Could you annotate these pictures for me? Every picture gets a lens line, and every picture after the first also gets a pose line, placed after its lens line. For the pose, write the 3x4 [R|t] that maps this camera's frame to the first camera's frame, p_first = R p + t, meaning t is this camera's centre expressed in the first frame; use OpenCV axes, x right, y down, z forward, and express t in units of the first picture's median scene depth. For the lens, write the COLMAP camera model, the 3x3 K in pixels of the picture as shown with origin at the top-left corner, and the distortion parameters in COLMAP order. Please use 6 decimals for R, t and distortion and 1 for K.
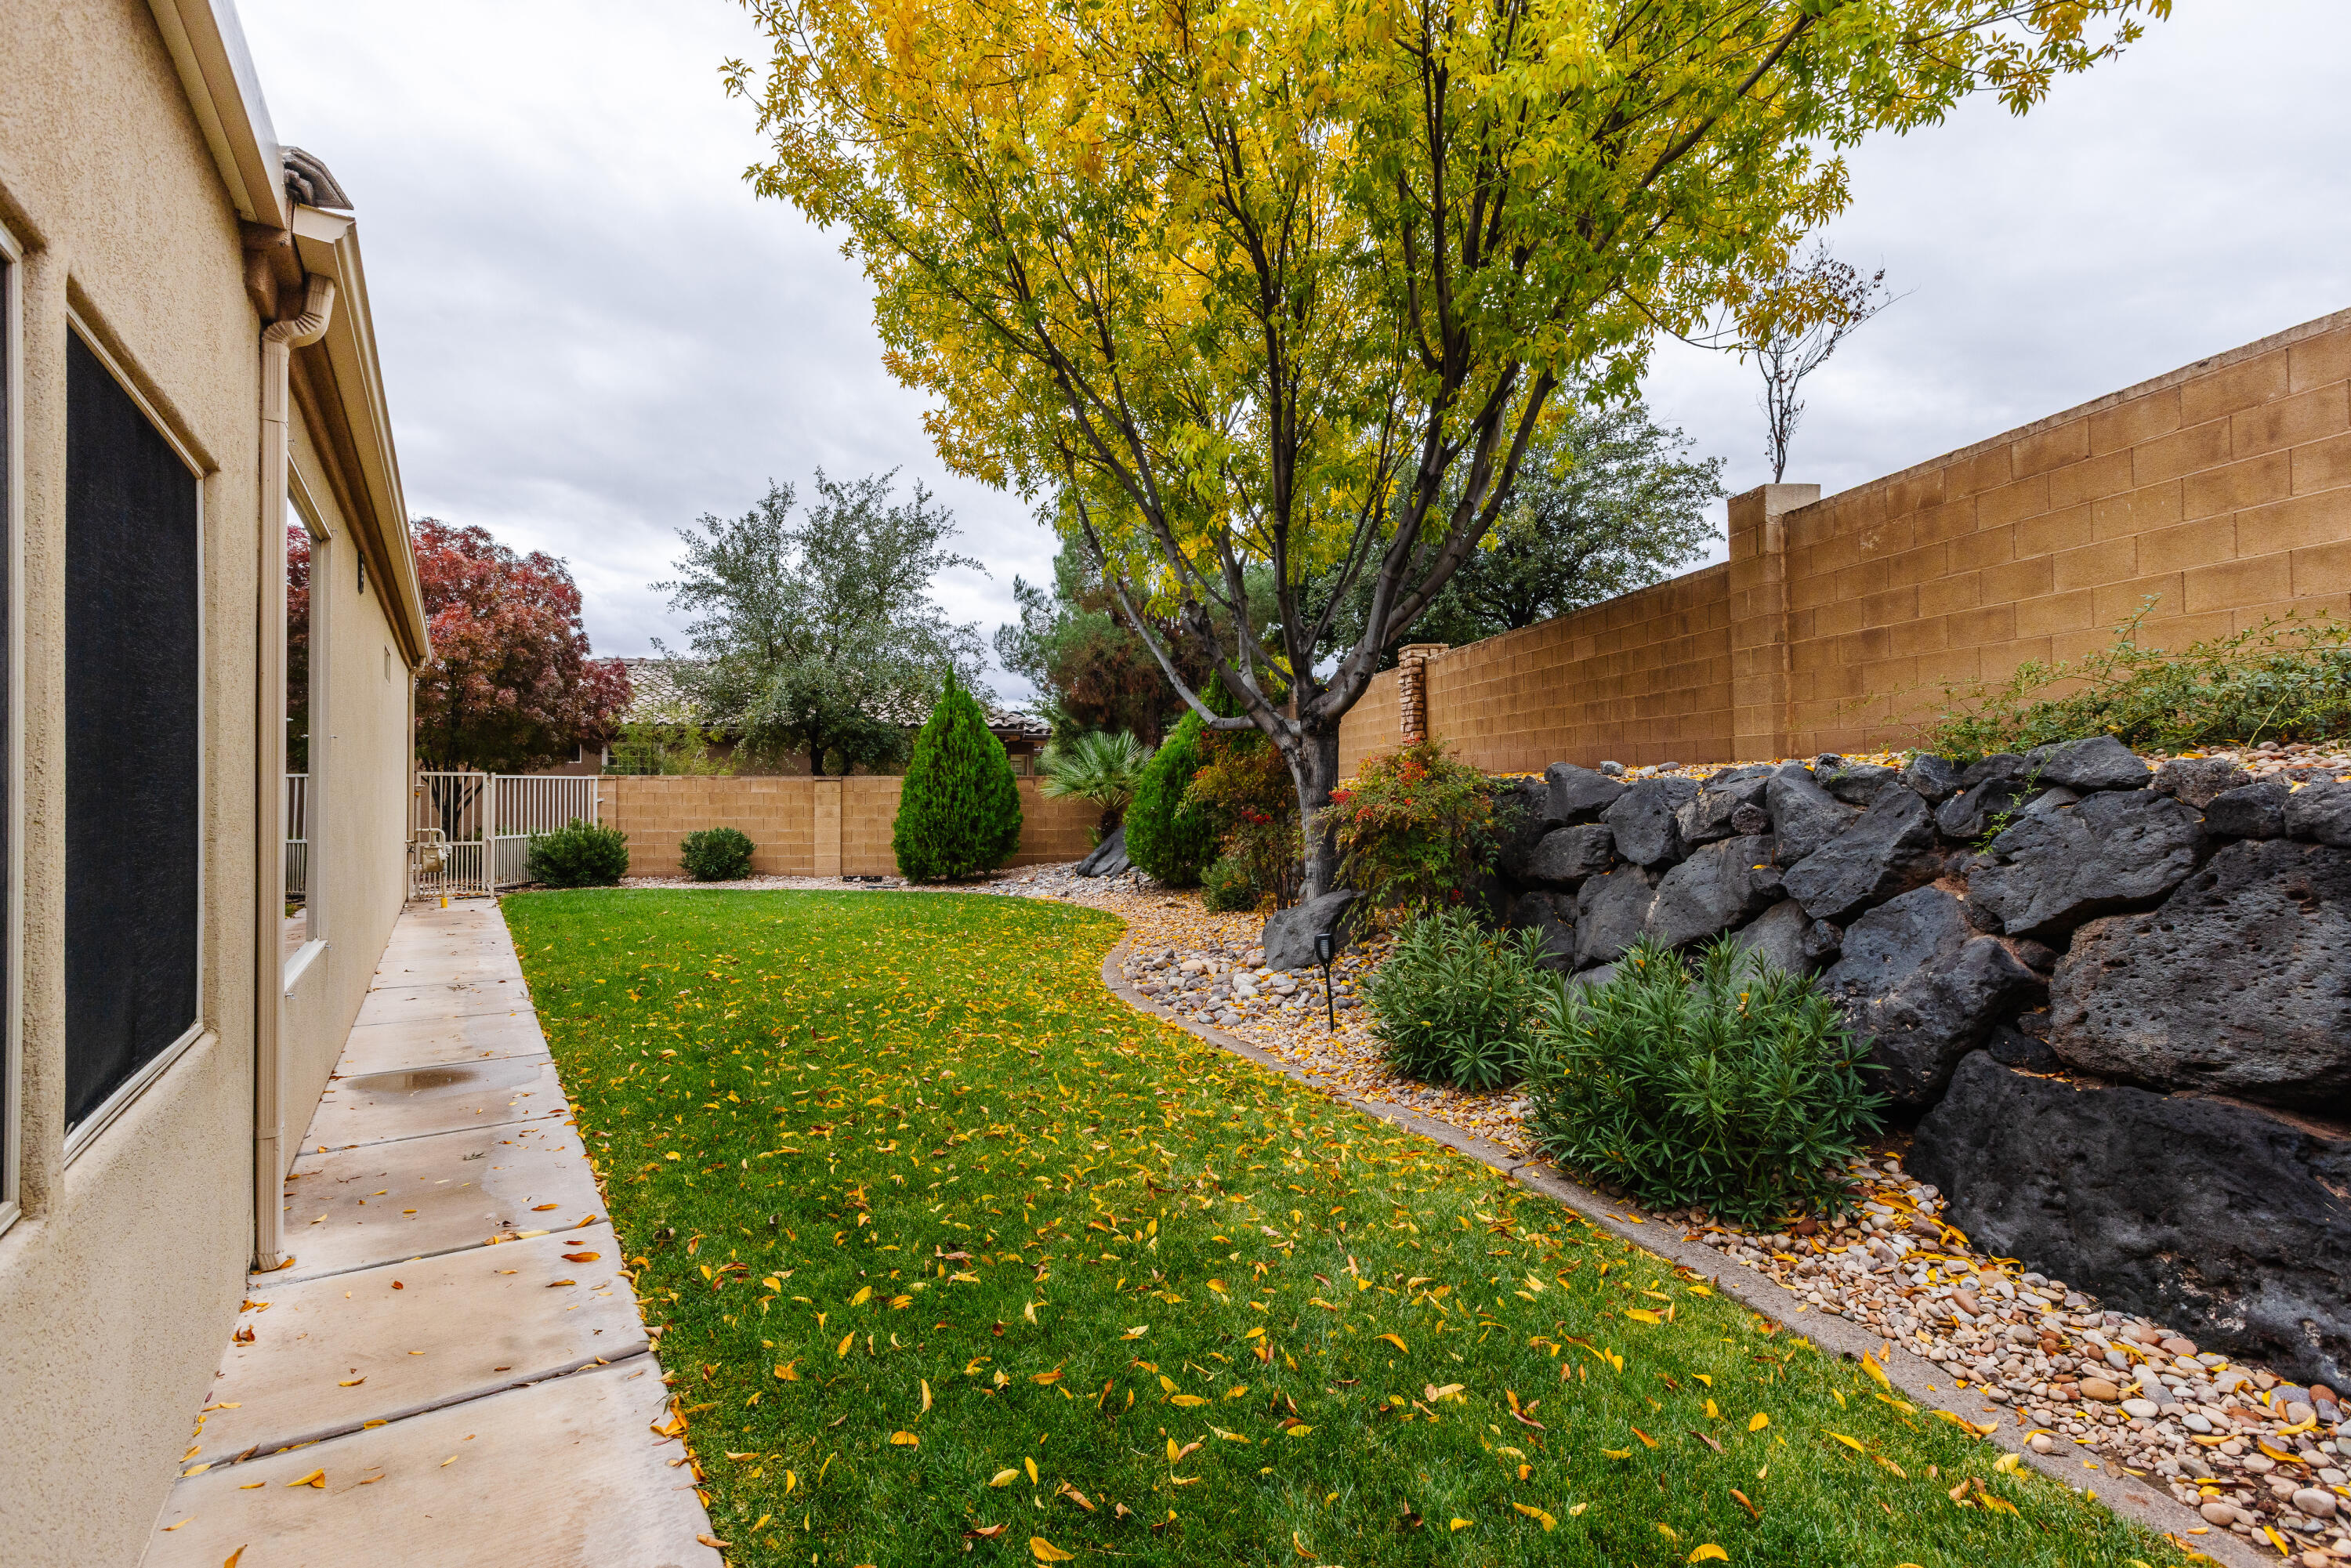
lens RADIAL K [[1052.9, 0, 1175.5], [0, 1052.9, 784.0], [0, 0, 1]] dist [0.001001, -0.000112]
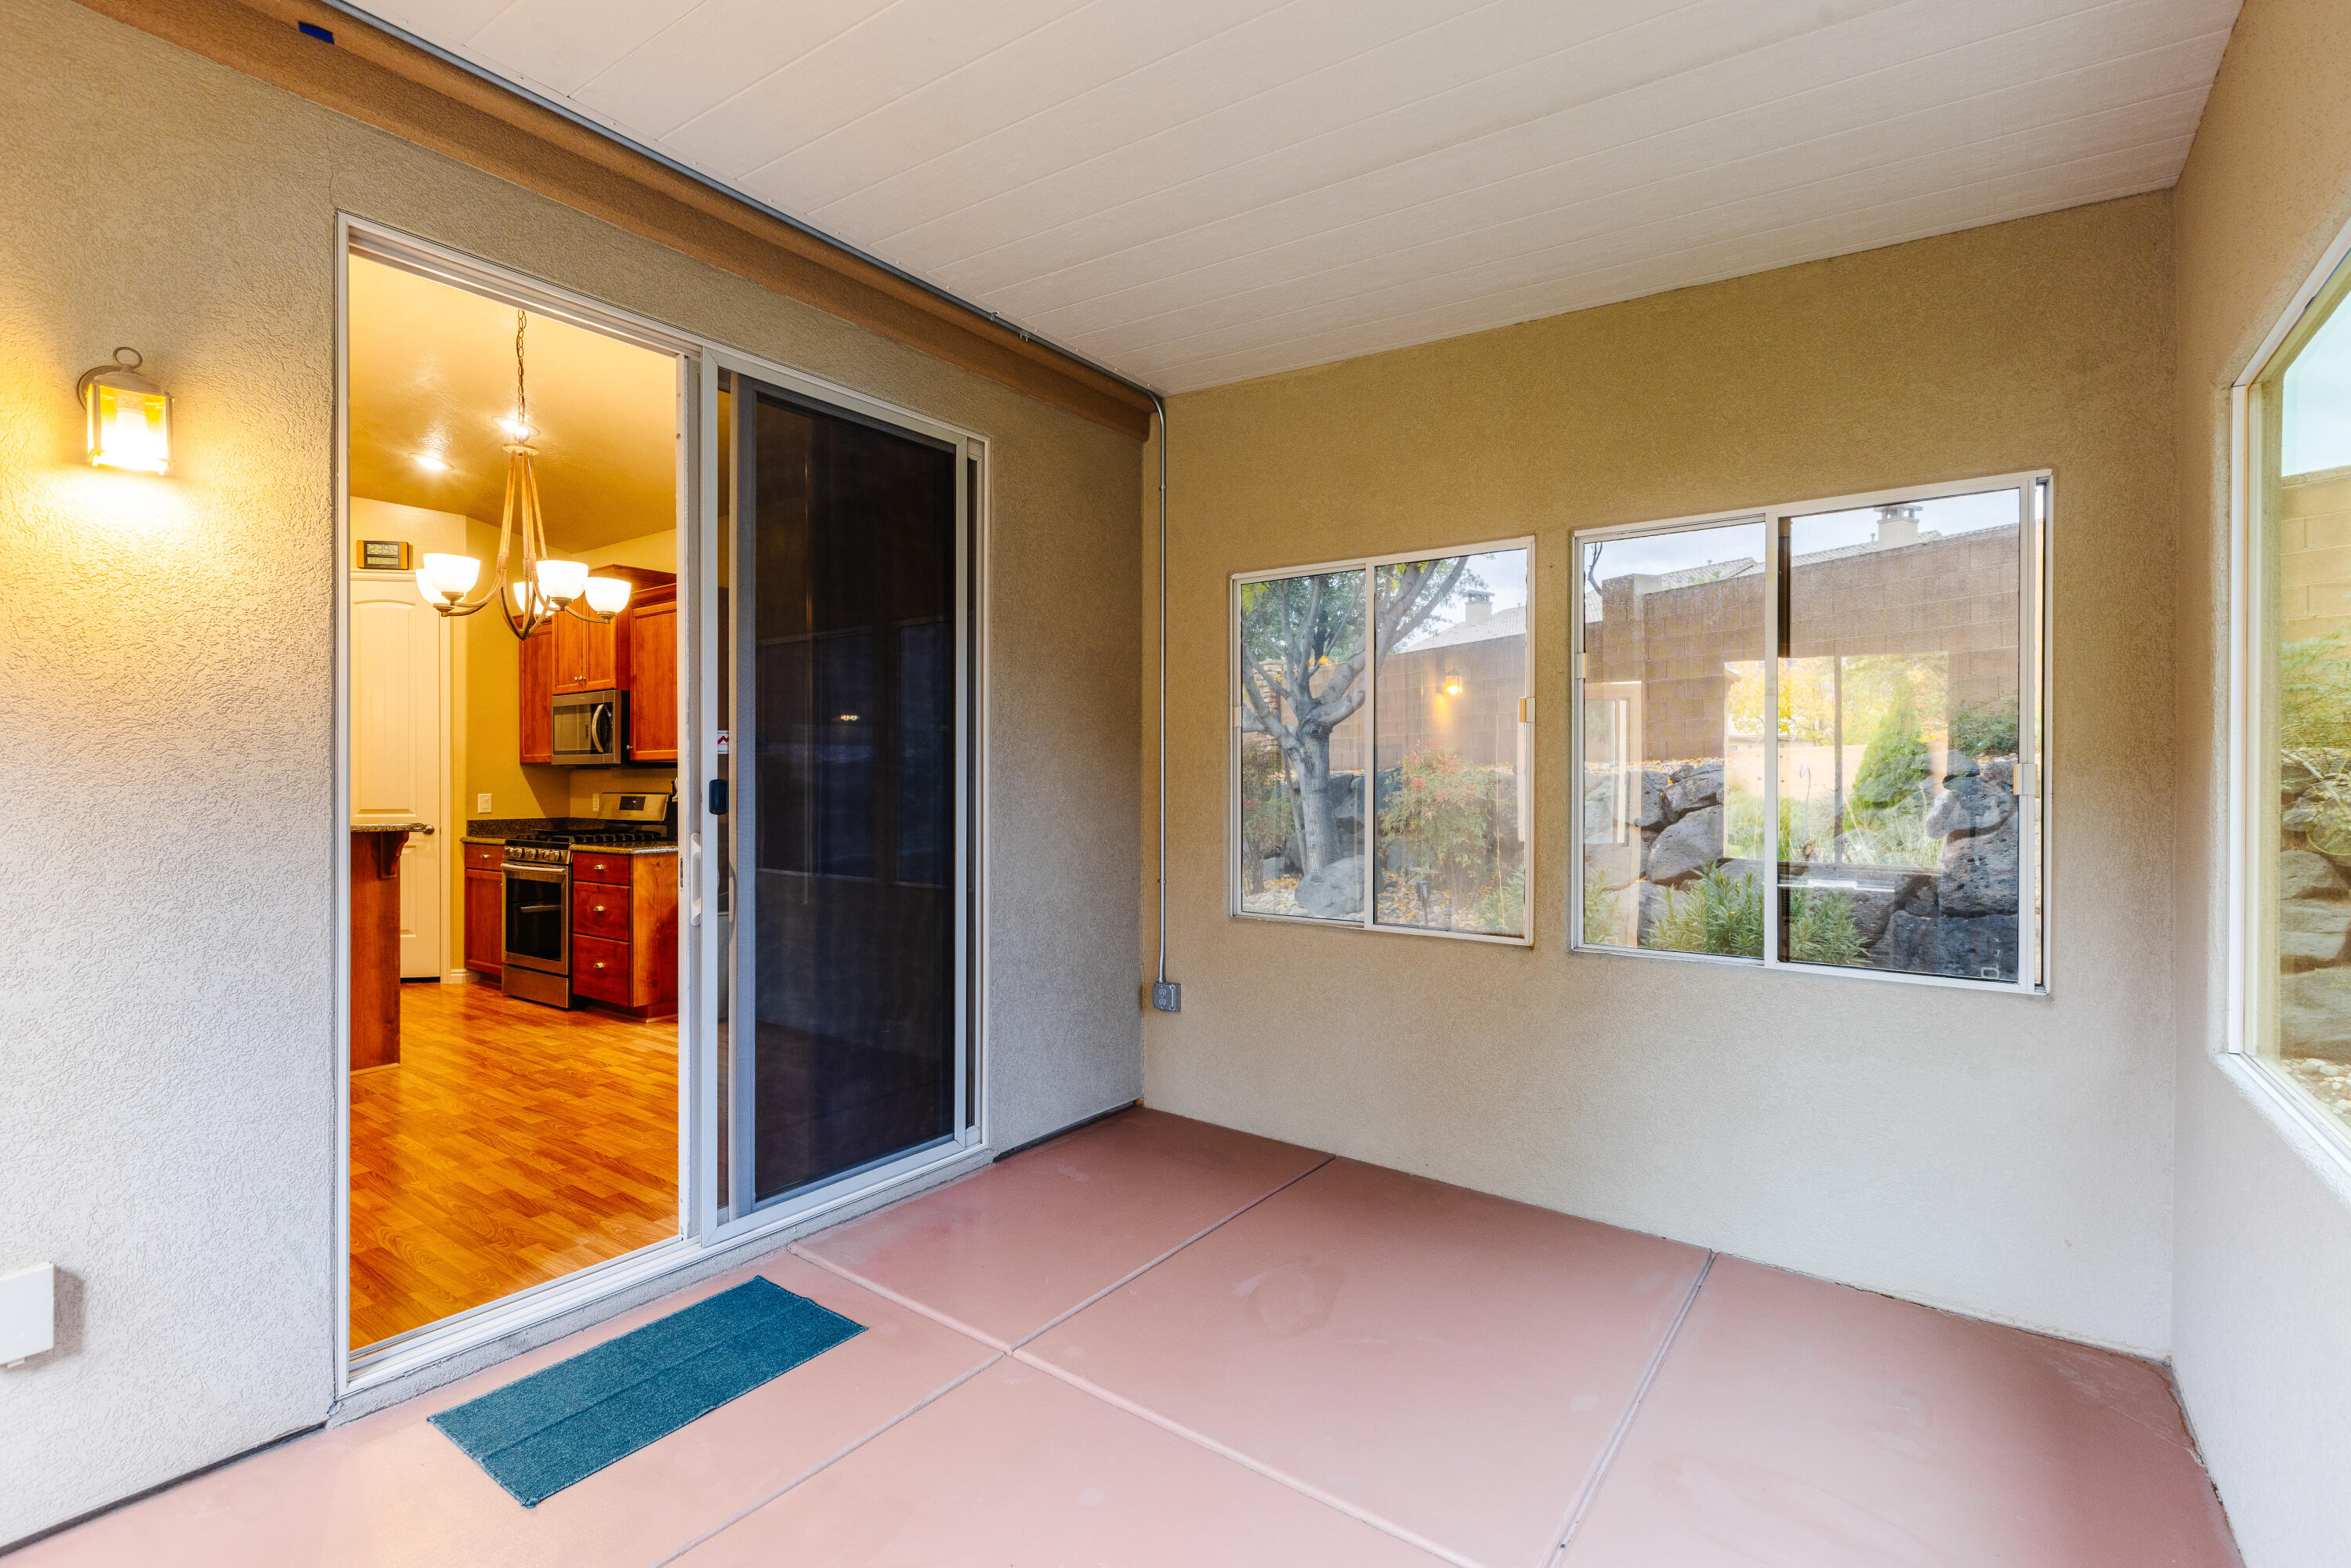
lens RADIAL K [[1052.9, 0, 1175.5], [0, 1052.9, 784.0], [0, 0, 1]] dist [0.001001, -0.000112]
pose [[0.941155, -0.000035, 0.337974, -0.764318], [-0.001254, 0.999993, 0.003596, 0.009594], [-0.337972, -0.003808, 0.941148, -0.248957]]
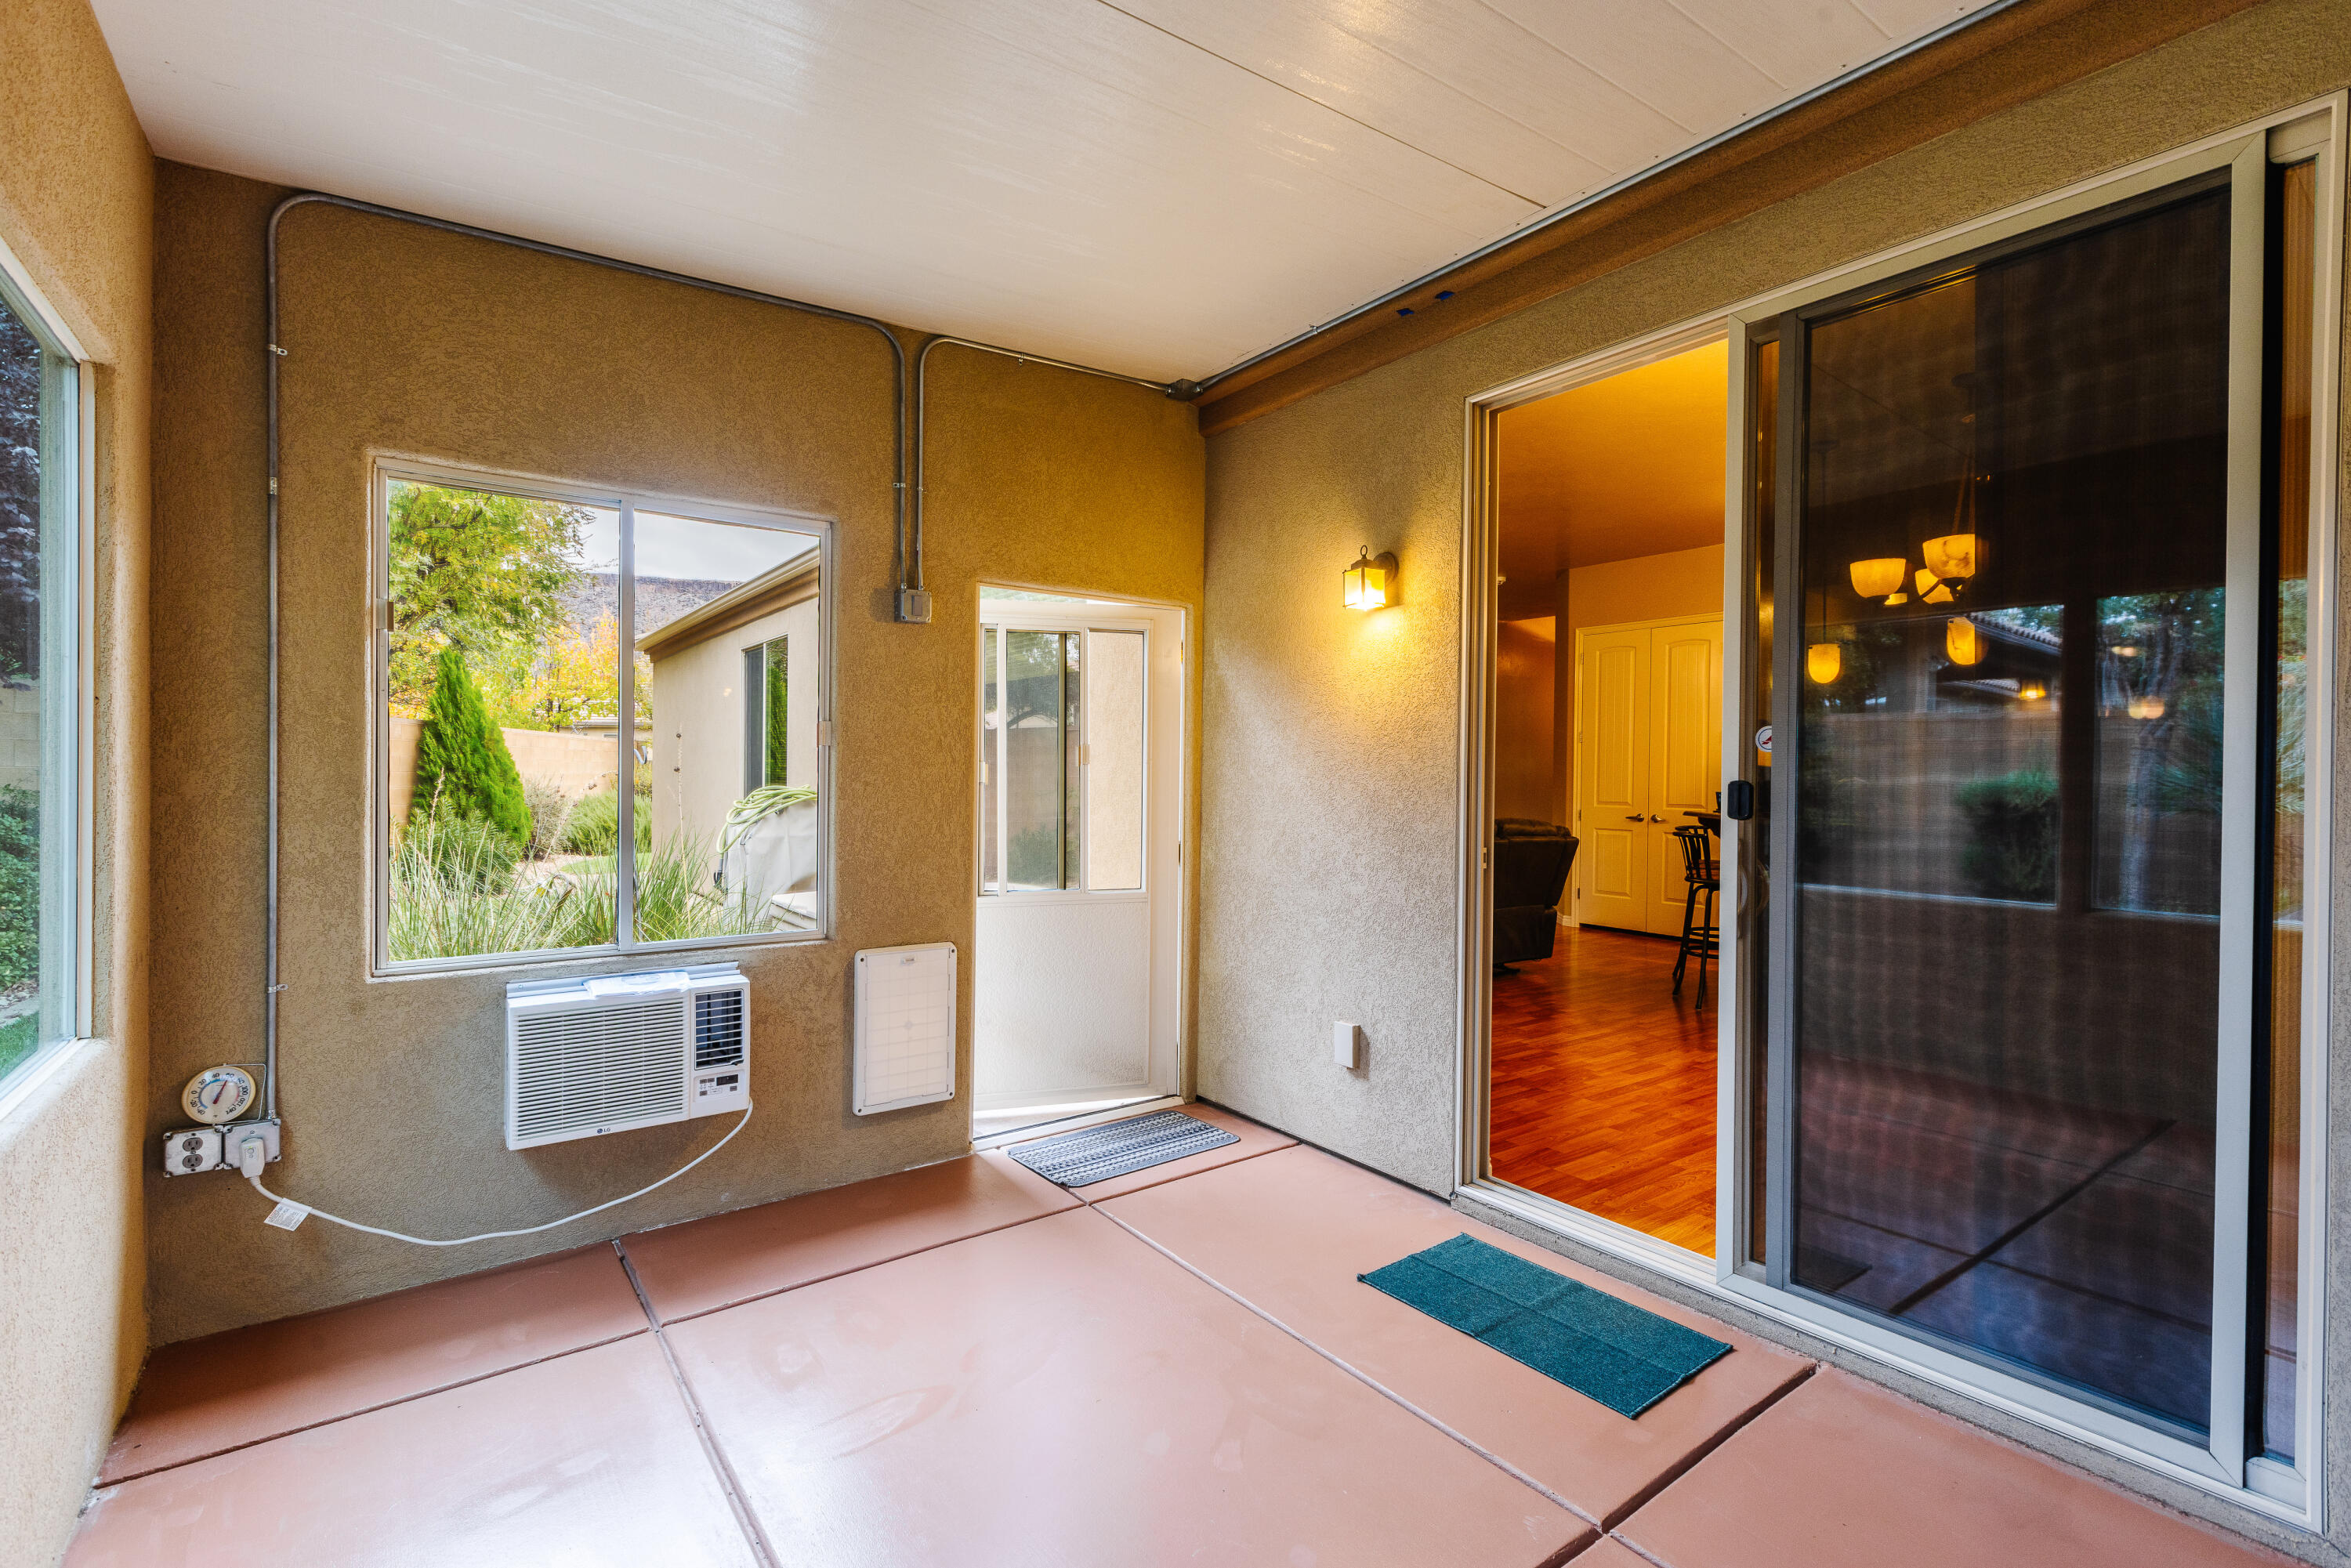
lens RADIAL K [[1052.9, 0, 1175.5], [0, 1052.9, 784.0], [0, 0, 1]] dist [0.001001, -0.000112]
pose [[0.045356, 0.008262, -0.998937, 1.311478], [-0.011049, 0.999909, 0.007768, 0.012955], [0.998910, 0.010685, 0.045443, 1.186547]]
